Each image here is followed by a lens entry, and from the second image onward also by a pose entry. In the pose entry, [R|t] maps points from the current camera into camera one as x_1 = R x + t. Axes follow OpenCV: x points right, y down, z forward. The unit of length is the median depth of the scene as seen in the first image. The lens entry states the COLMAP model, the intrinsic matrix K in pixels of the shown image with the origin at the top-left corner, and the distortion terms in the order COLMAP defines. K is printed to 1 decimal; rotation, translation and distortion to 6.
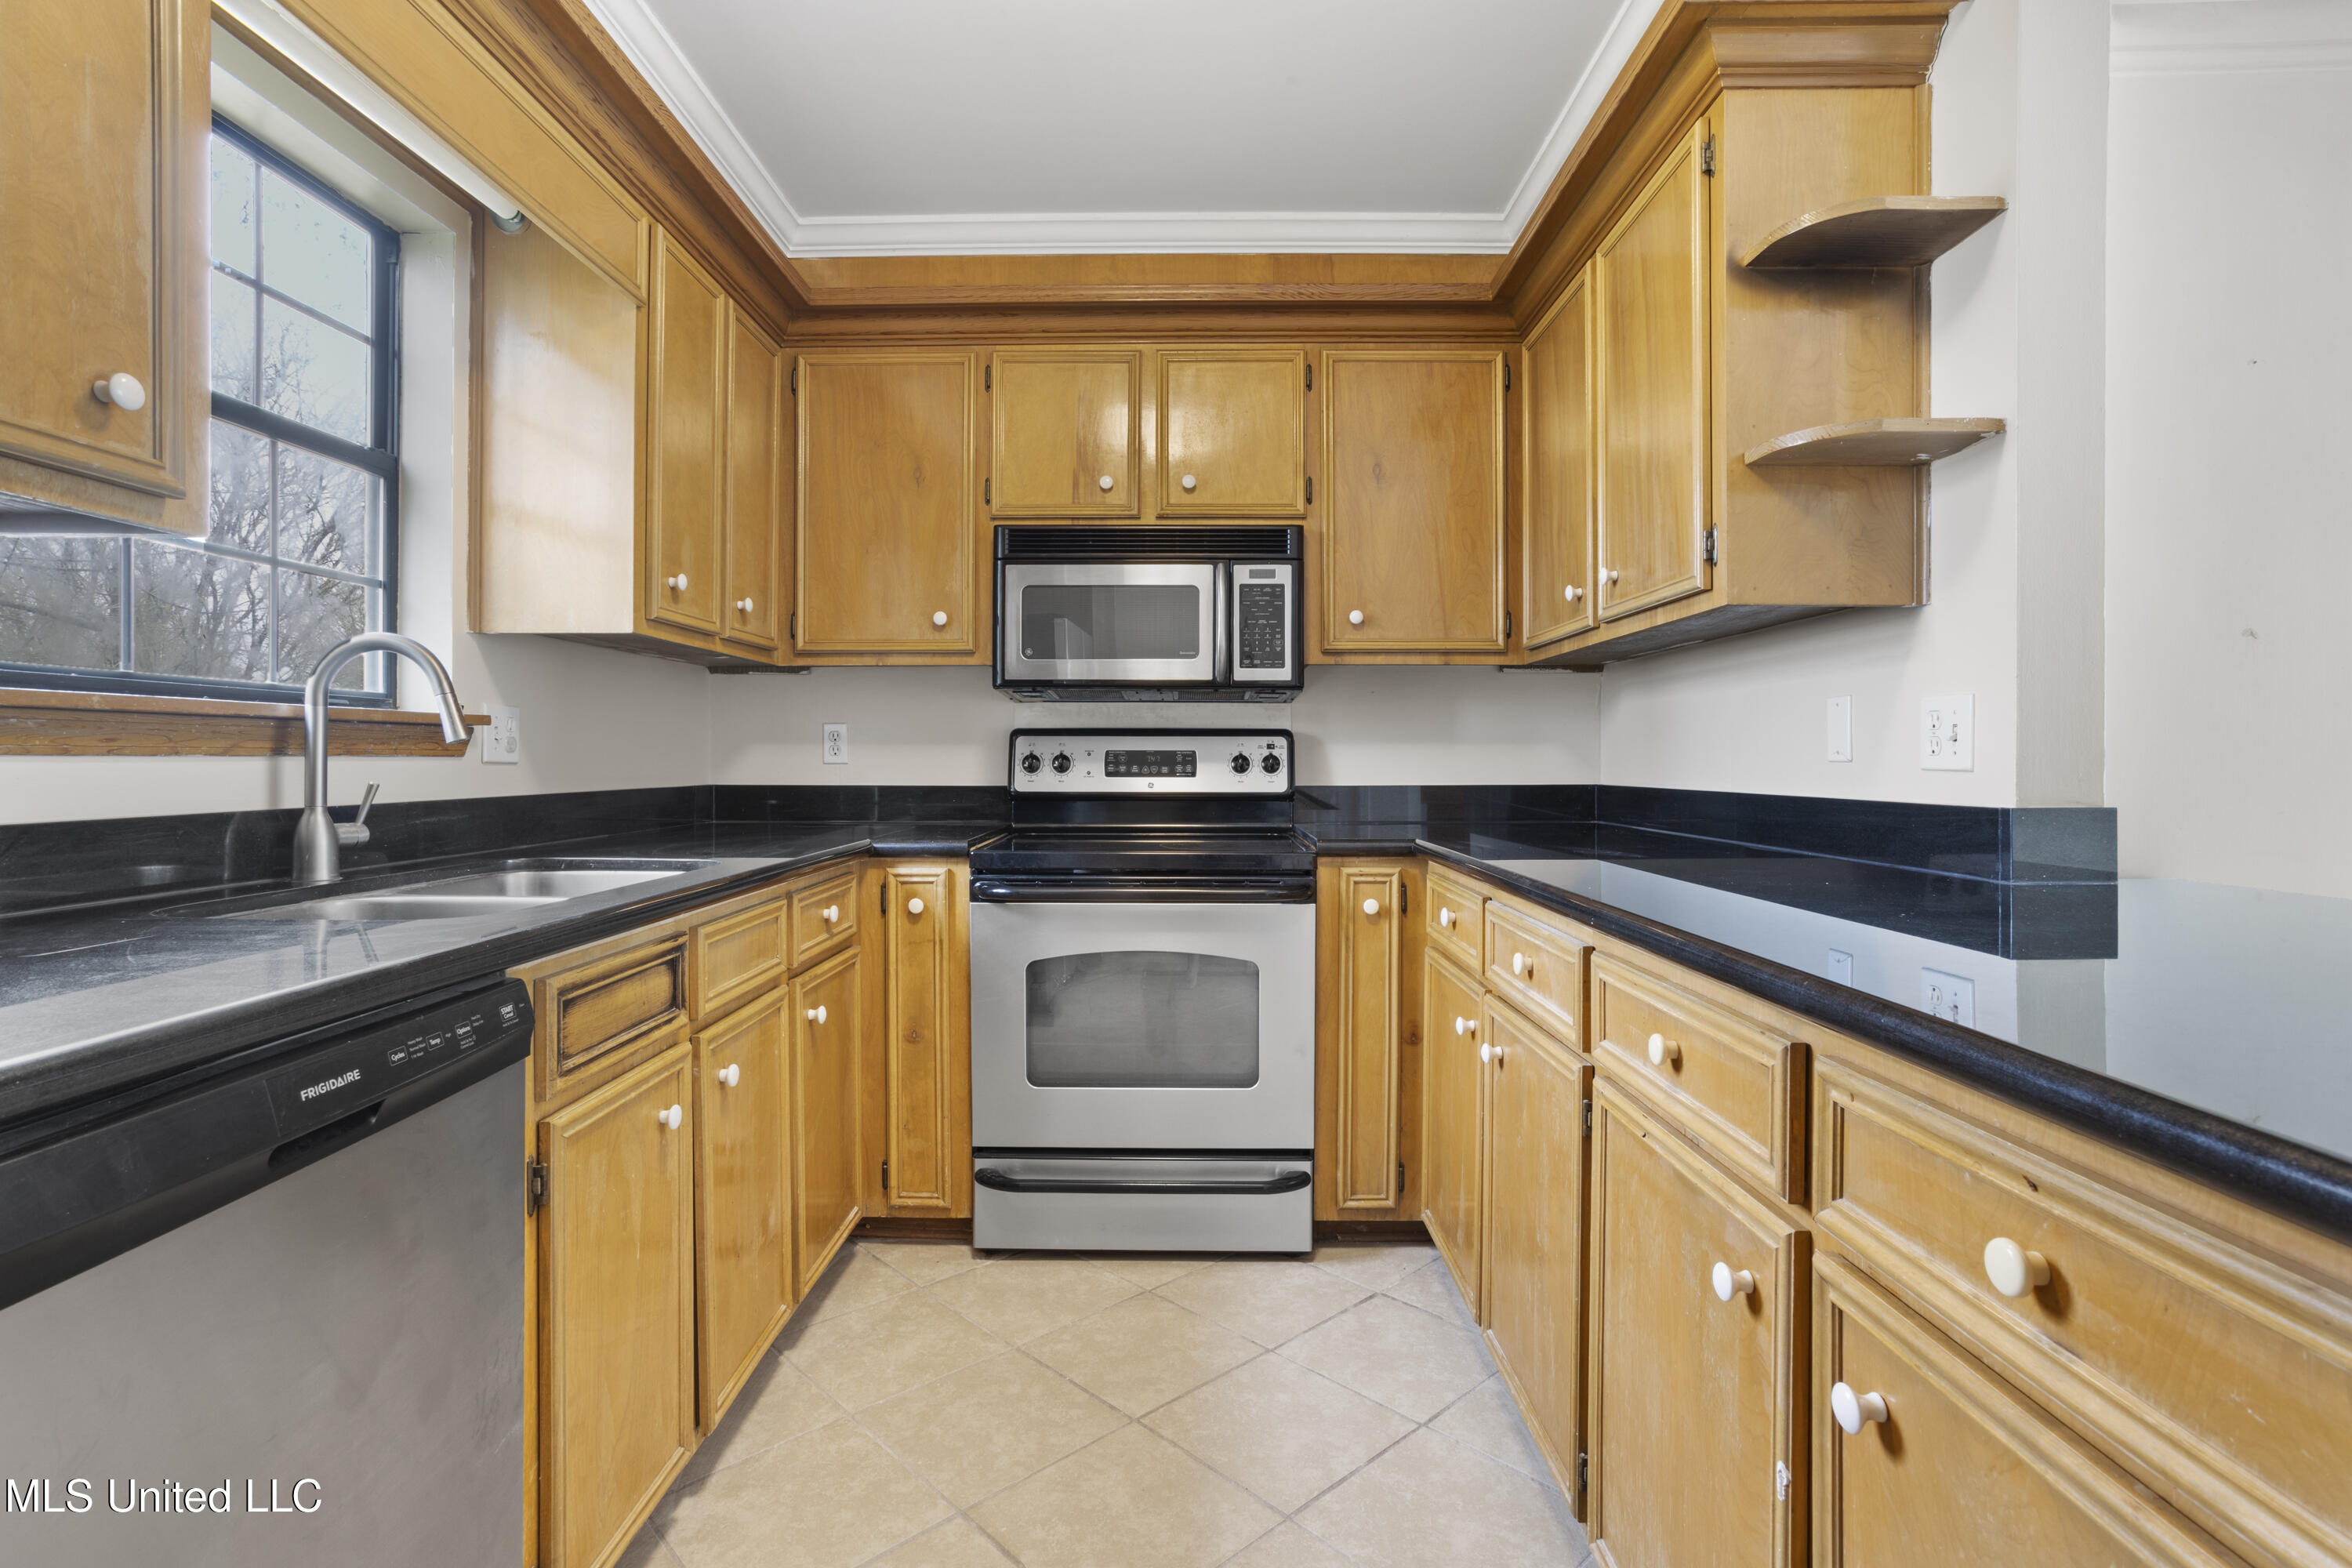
lens RADIAL K [[1137.0, 0, 1172.8], [0, 1137.0, 771.6], [0, 0, 1]] dist [-0.066350, 0.034138]
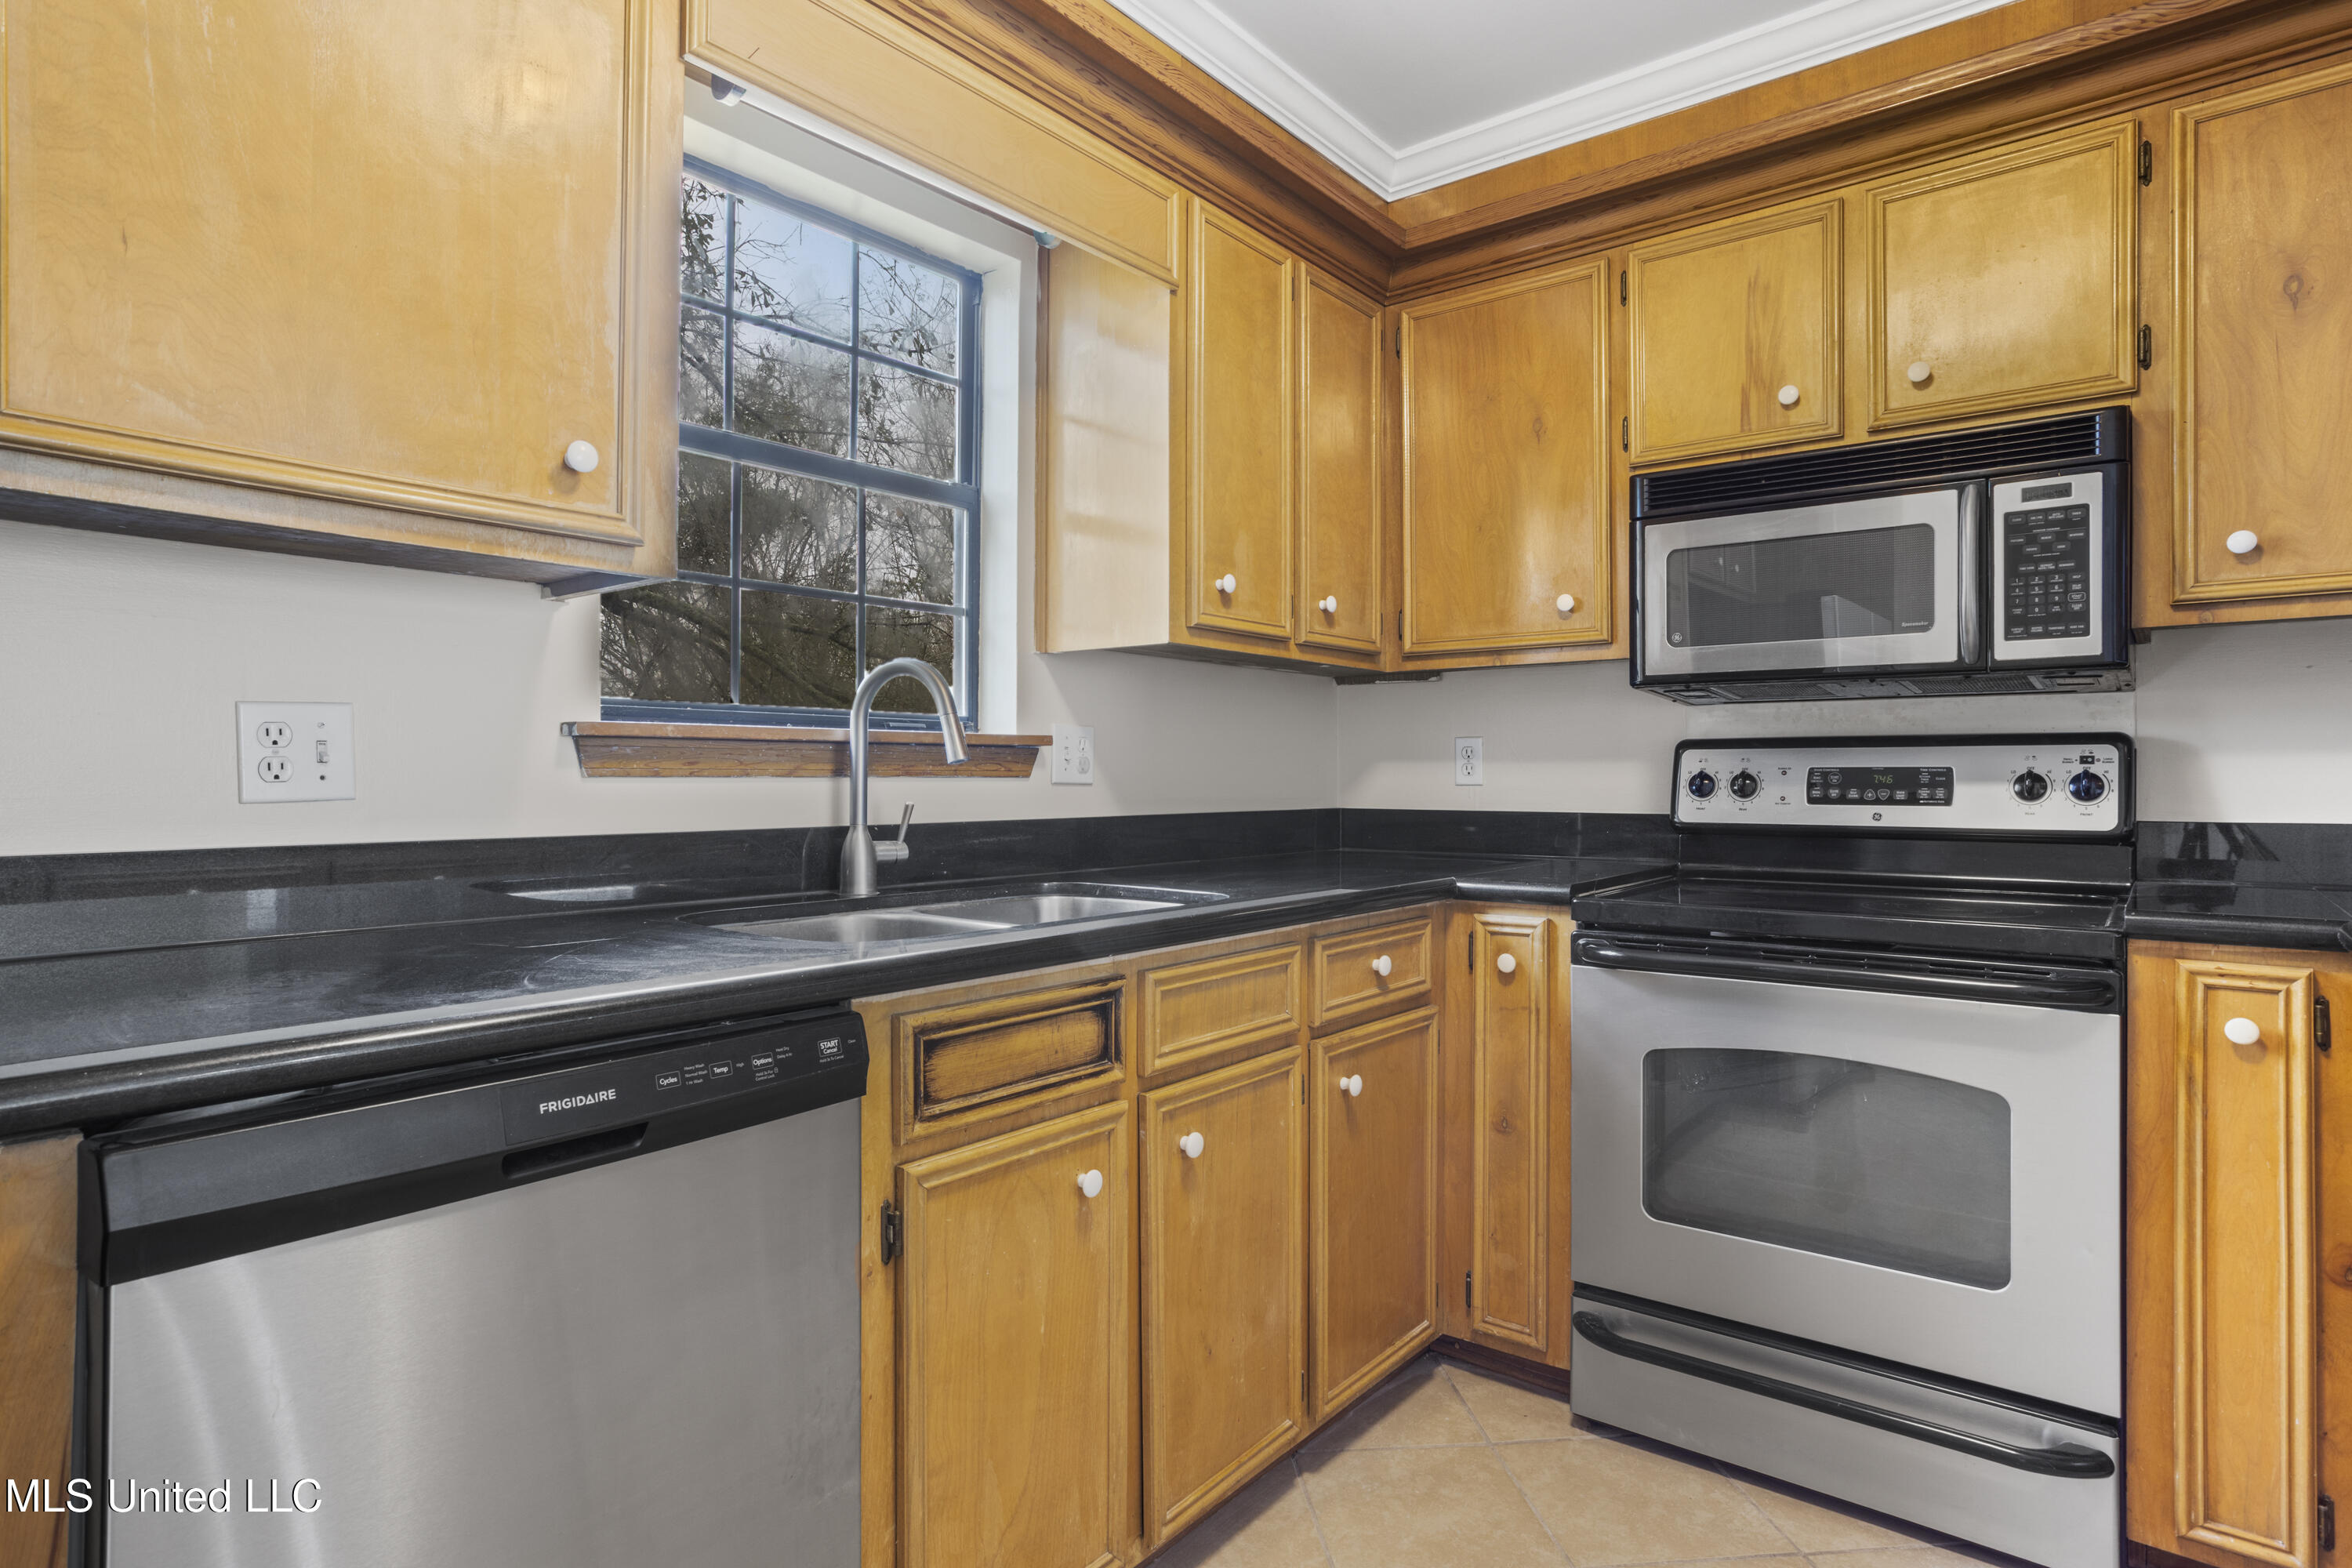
lens RADIAL K [[1251.8, 0, 1176.0], [0, 1251.8, 784.0], [0, 0, 1]] dist [-0.059632, 0.037182]
pose [[0.784576, 0.001157, -0.620032, 0.134067], [-0.005887, 0.999967, -0.005583, -0.001749], [0.620005, 0.008030, 0.784557, 0.162127]]
